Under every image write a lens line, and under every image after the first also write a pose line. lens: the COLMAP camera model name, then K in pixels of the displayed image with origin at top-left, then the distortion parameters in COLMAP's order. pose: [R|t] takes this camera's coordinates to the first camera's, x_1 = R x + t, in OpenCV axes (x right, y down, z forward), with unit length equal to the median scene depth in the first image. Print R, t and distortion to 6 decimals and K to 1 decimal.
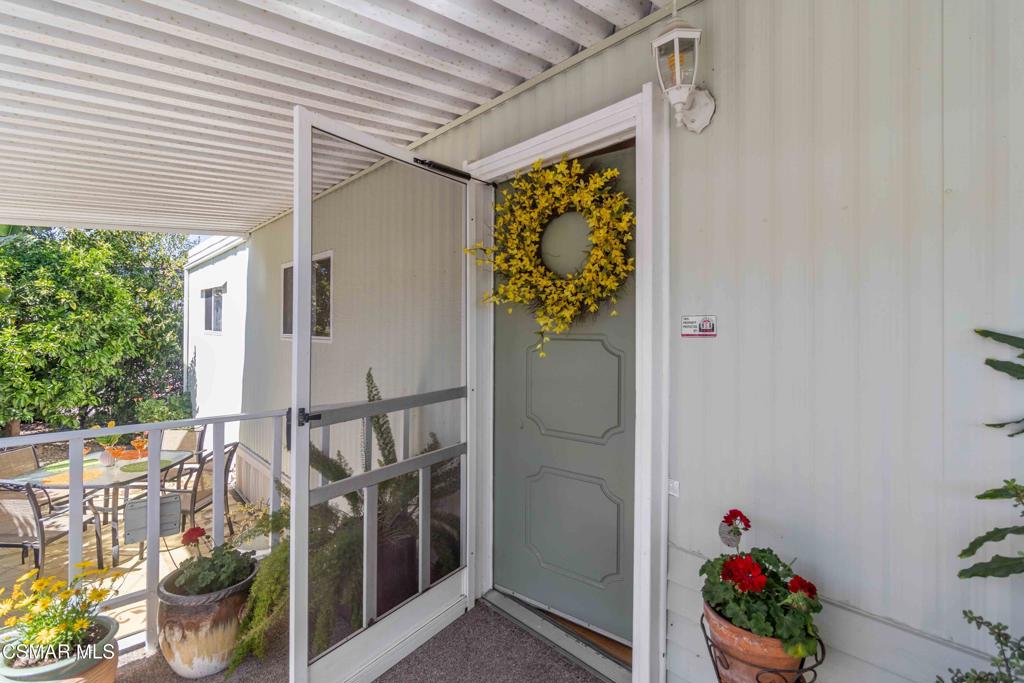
lens RADIAL K [[474.2, 0, 512.4], [0, 474.2, 330.0], [0, 0, 1]] dist [-0.000590, 0.000620]
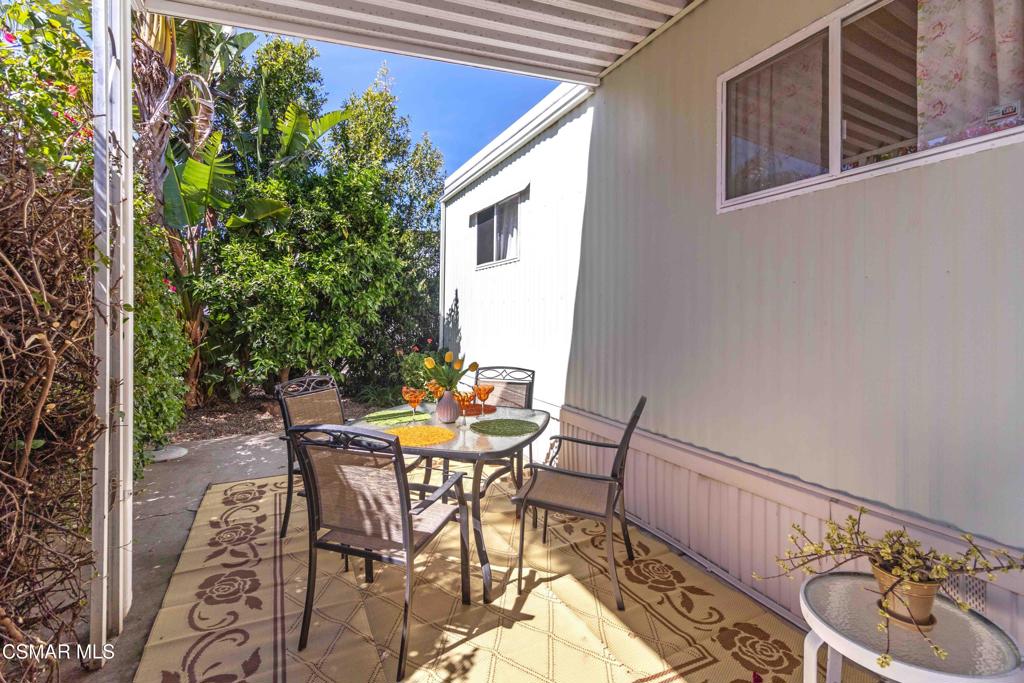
lens RADIAL K [[483.7, 0, 511.8], [0, 483.7, 312.3], [0, 0, 1]] dist [0.000326, 0.000123]
pose [[0.951093, -0.005178, -0.308861, -0.389758], [-0.000233, 0.999847, -0.017480, 0.103946], [0.308904, 0.016697, 0.950947, 0.285075]]
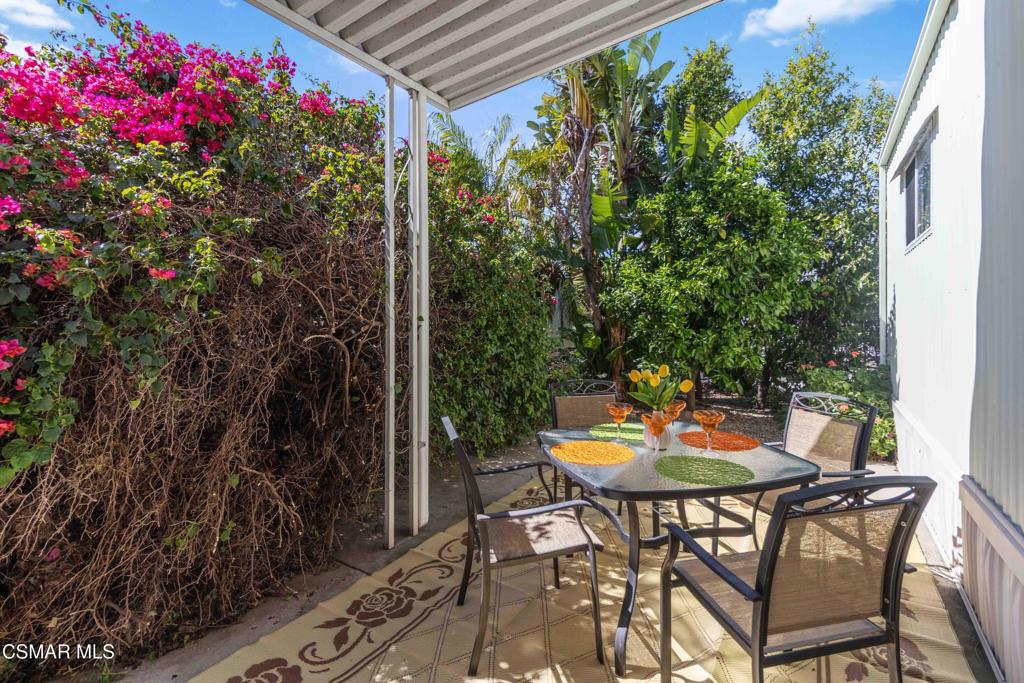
lens RADIAL K [[476.1, 0, 509.6], [0, 476.1, 317.1], [0, 0, 1]] dist [-0.000593, -0.000231]
pose [[0.233155, -0.019404, -0.972246, -0.255360], [-0.001652, 0.999792, -0.020350, 0.103239], [0.972438, 0.006351, 0.233075, 0.485938]]
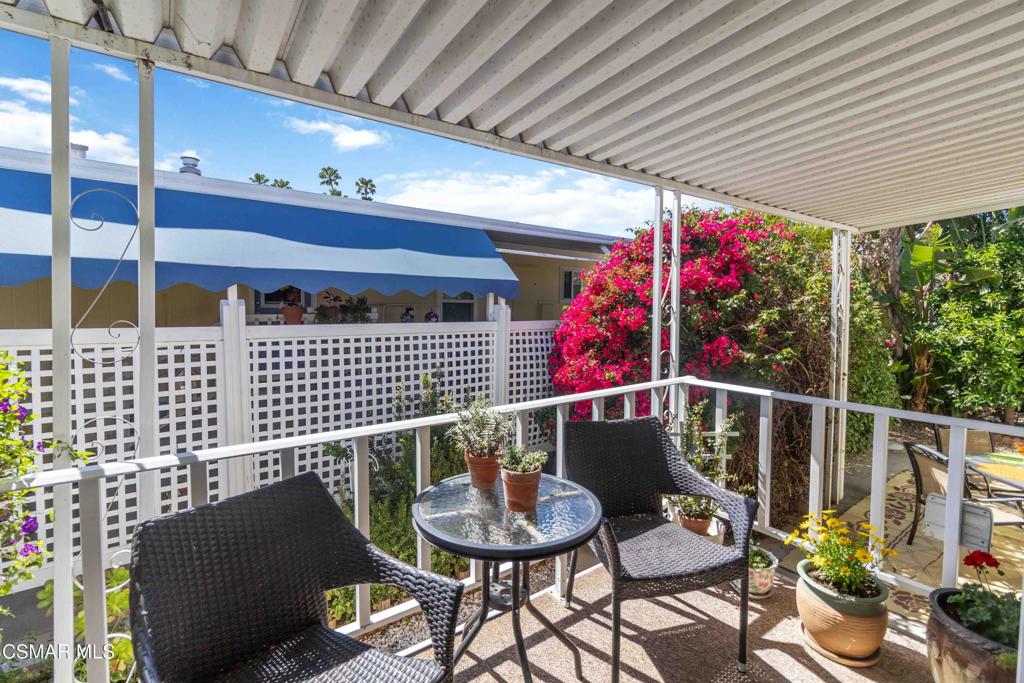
lens RADIAL K [[474.2, 0, 512.4], [0, 474.2, 330.0], [0, 0, 1]] dist [-0.000590, 0.000620]
pose [[-0.118597, 0.041901, -0.992058, 0.071760], [-0.011392, 0.998986, 0.043556, -0.001140], [0.992877, 0.016467, -0.117999, 0.077303]]
